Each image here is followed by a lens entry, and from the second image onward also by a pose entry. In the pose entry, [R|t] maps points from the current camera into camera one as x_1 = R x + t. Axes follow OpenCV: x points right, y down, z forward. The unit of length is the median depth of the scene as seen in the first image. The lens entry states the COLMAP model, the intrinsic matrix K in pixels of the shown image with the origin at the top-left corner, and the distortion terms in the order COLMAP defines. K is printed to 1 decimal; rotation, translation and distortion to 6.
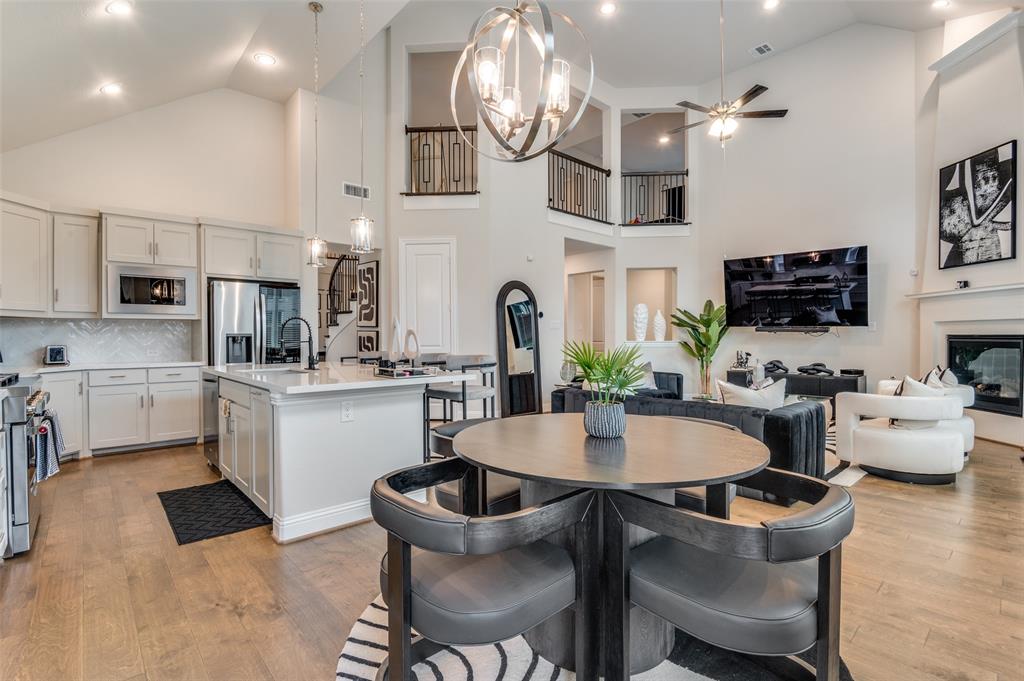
lens RADIAL K [[476.0, 0, 512.0], [0, 476.0, 340.5], [0, 0, 1]] dist [-0.023883, -0.000749]
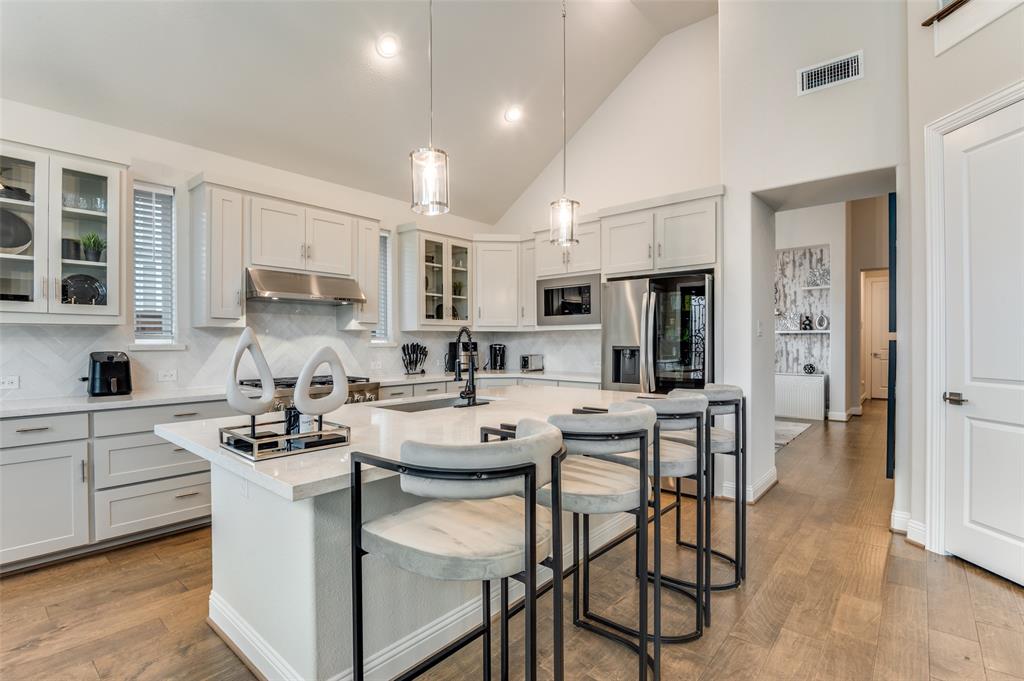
lens RADIAL K [[476.0, 0, 512.0], [0, 476.0, 340.5], [0, 0, 1]] dist [-0.023883, -0.000749]
pose [[0.112819, 0.000685, -0.993615, 0.184753], [-0.006341, 0.999980, -0.000030, -0.022349], [0.993595, 0.006304, 0.112821, 0.746428]]
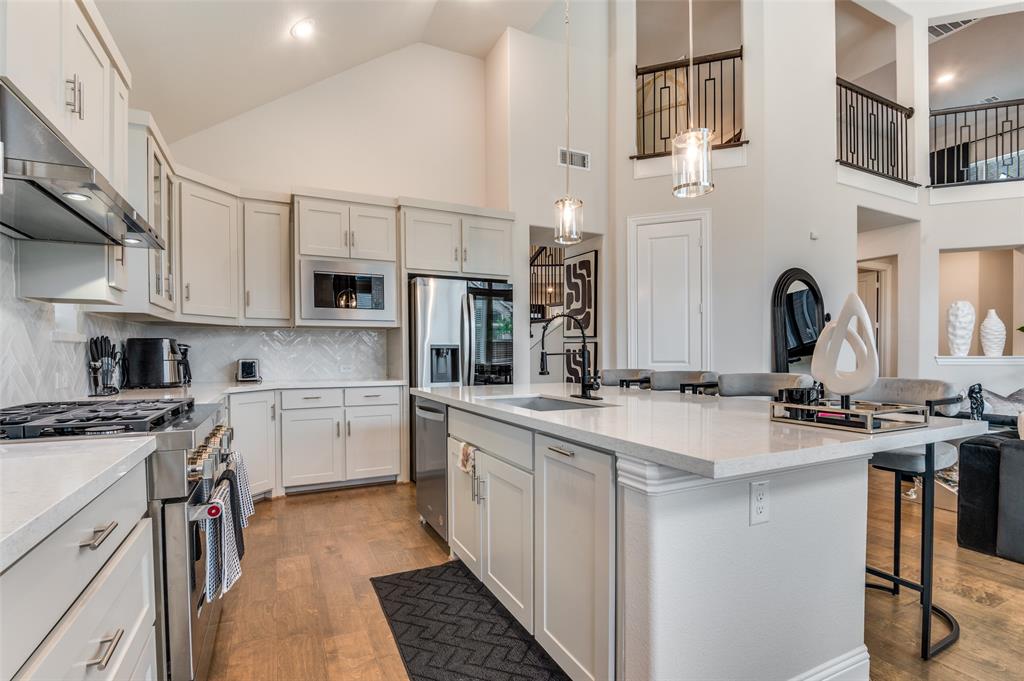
lens RADIAL K [[488.4, 0, 513.1], [0, 488.4, 363.6], [0, 0, 1]] dist [-0.013629, -0.000565]
pose [[0.958704, 0.006053, -0.284342, -0.247864], [-0.001918, 0.999888, 0.014817, 0.004805], [0.284400, -0.013660, 0.958608, 0.267187]]
